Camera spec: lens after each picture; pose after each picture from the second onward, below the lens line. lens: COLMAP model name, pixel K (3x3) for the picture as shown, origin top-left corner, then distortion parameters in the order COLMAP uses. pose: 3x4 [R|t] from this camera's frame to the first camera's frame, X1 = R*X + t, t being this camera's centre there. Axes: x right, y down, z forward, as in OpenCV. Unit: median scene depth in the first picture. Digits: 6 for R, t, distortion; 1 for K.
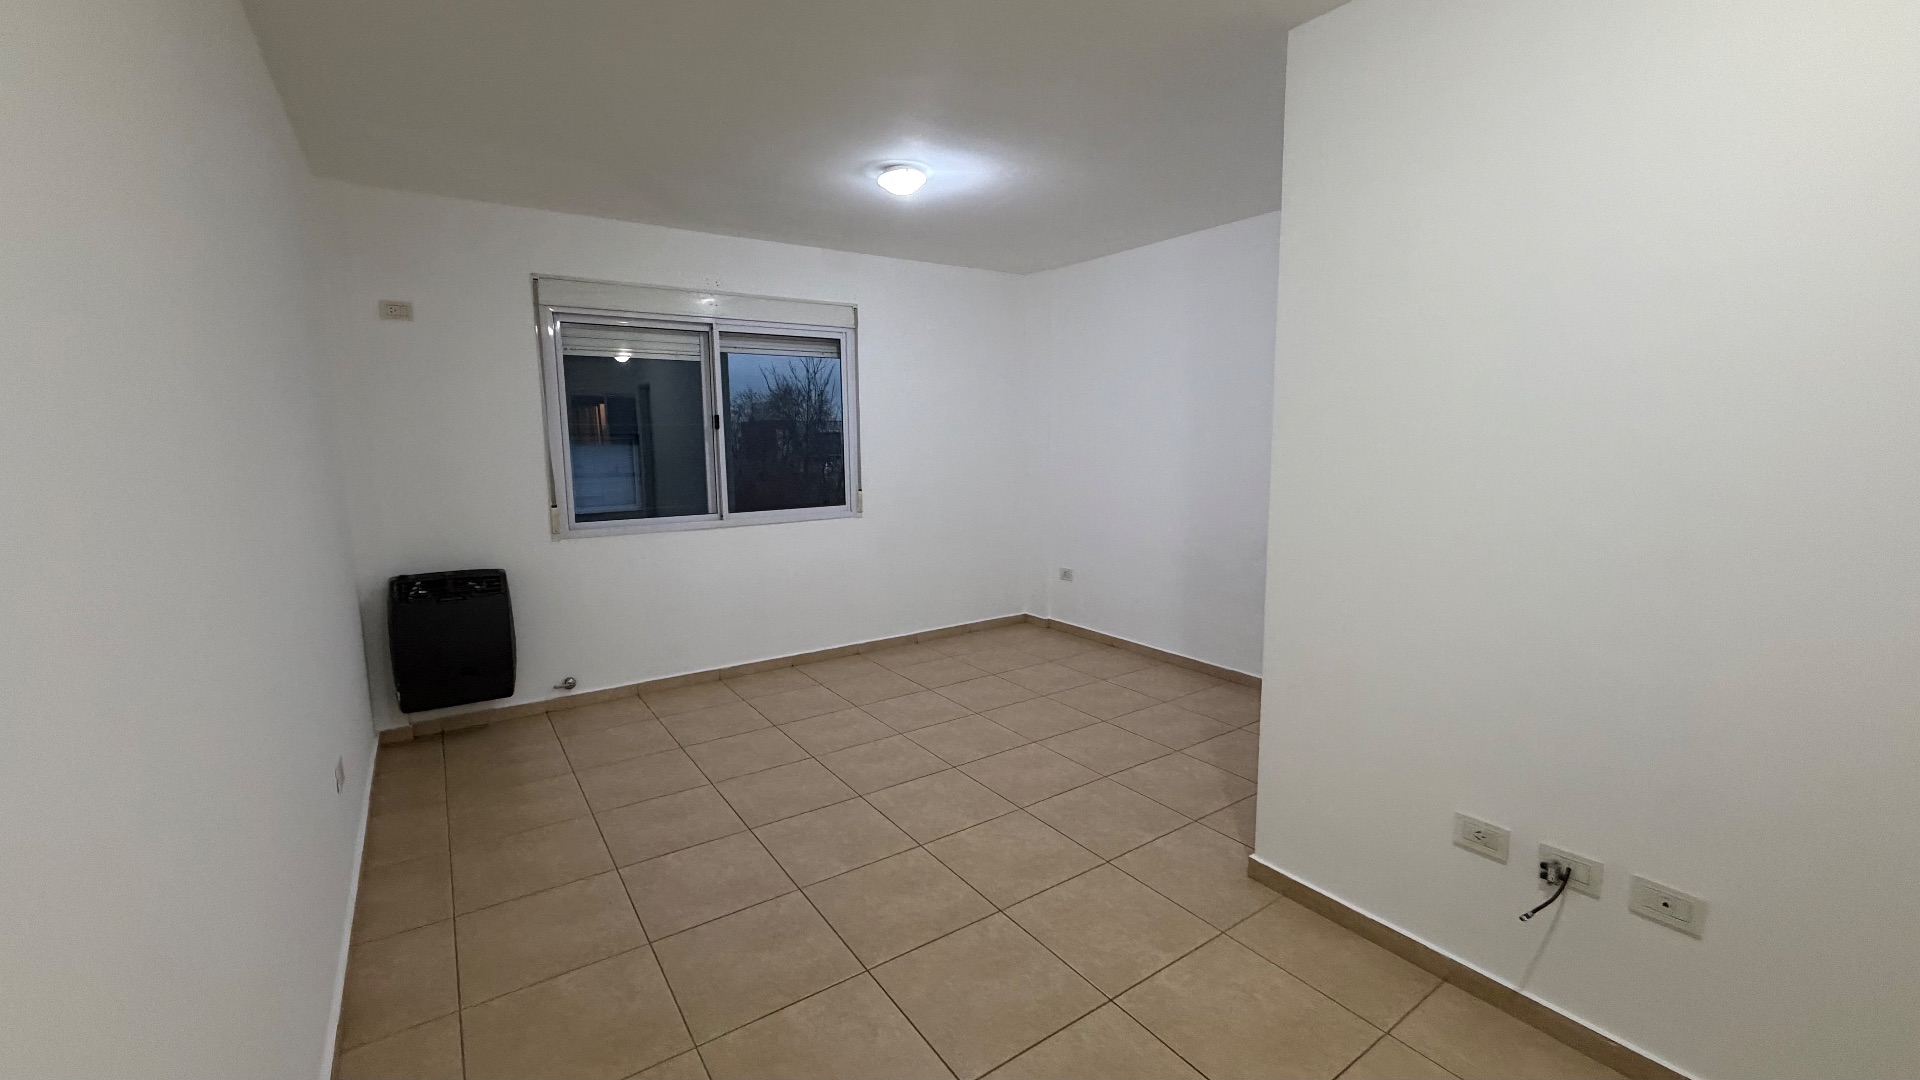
lens RADIAL K [[772.7, 0, 956.3], [0, 772.7, 544.6], [0, 0, 1]] dist [0.001820, -0.000149]
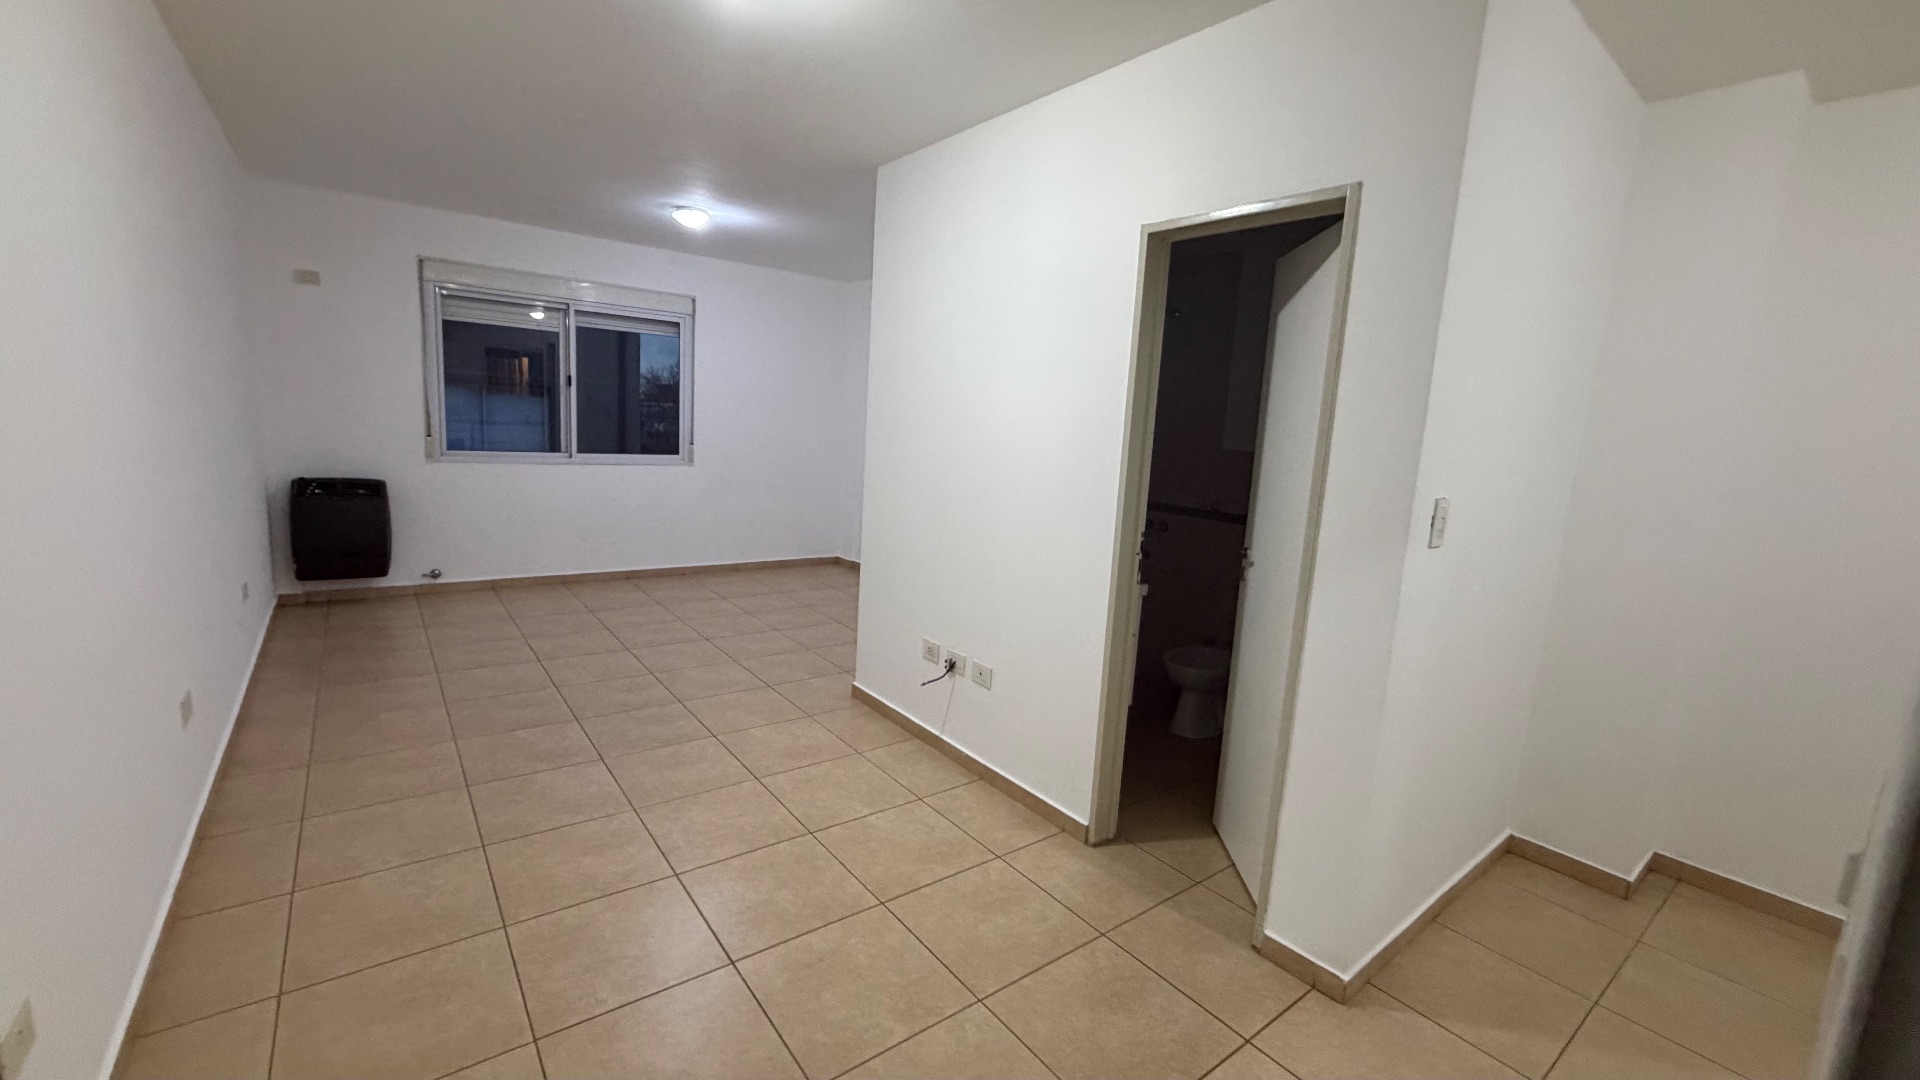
lens RADIAL K [[772.7, 0, 957.4], [0, 772.7, 545.5], [0, 0, 1]] dist [0.001820, -0.000149]
pose [[0.995834, 0.065295, 0.063653, 0.302878], [-0.066806, 0.997525, 0.021905, 0.048450], [-0.062065, -0.026066, 0.997732, -0.368394]]
